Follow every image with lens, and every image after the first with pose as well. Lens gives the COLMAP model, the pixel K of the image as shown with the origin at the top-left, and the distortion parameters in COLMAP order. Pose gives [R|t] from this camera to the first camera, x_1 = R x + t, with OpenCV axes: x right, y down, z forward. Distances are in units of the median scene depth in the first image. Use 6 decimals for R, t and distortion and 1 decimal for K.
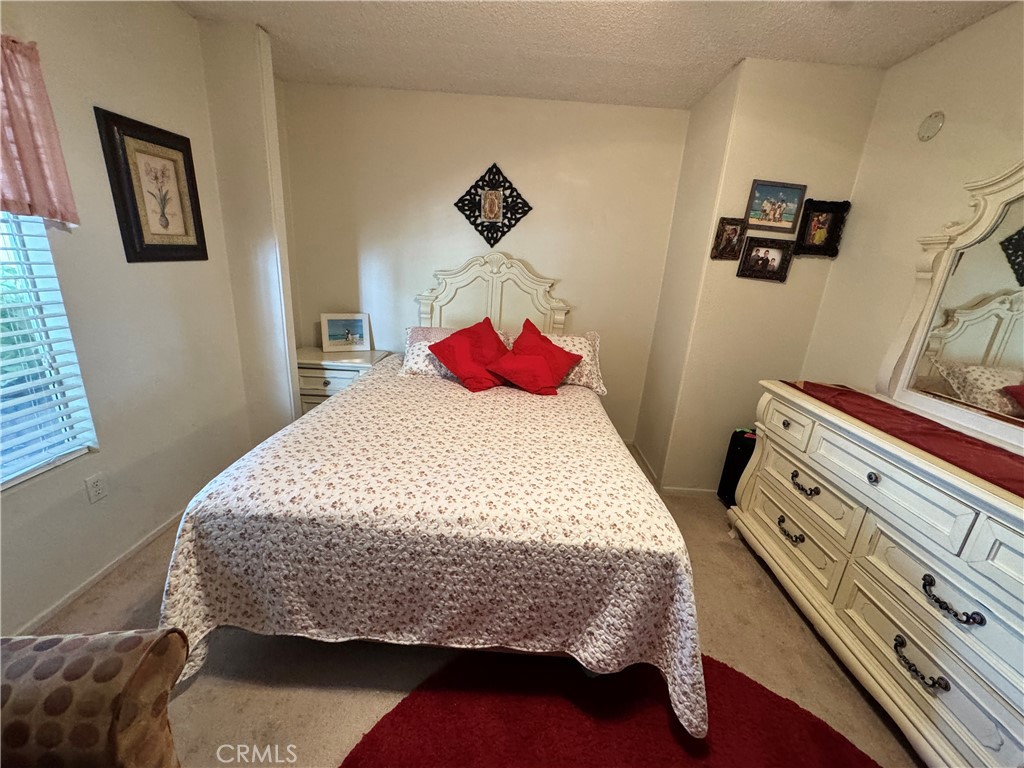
lens RADIAL K [[409.9, 0, 511.1], [0, 409.9, 385.3], [0, 0, 1]] dist [-0.003991, 0.000669]
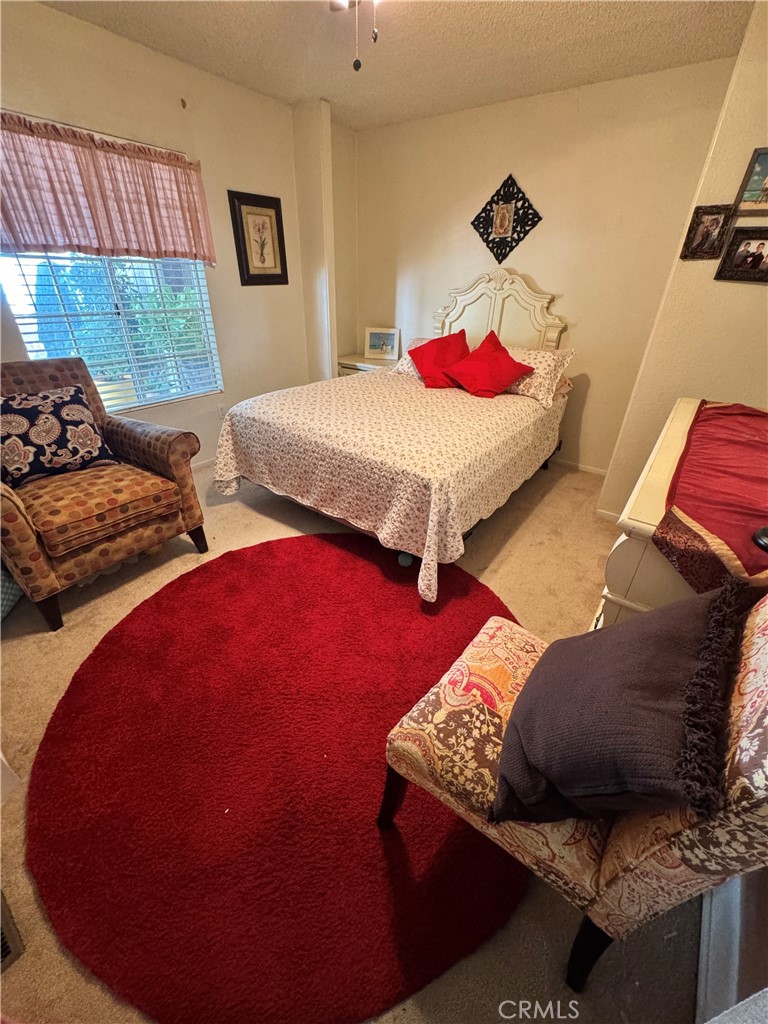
lens RADIAL K [[409.9, 0, 384.3], [0, 409.9, 513.7], [0, 0, 1]] dist [-0.003991, 0.000669]
pose [[0.815575, 0.248622, -0.522517, 0.597324], [-0.140612, 0.961077, 0.237821, 0.112917], [0.561307, -0.120488, 0.818790, -0.180403]]
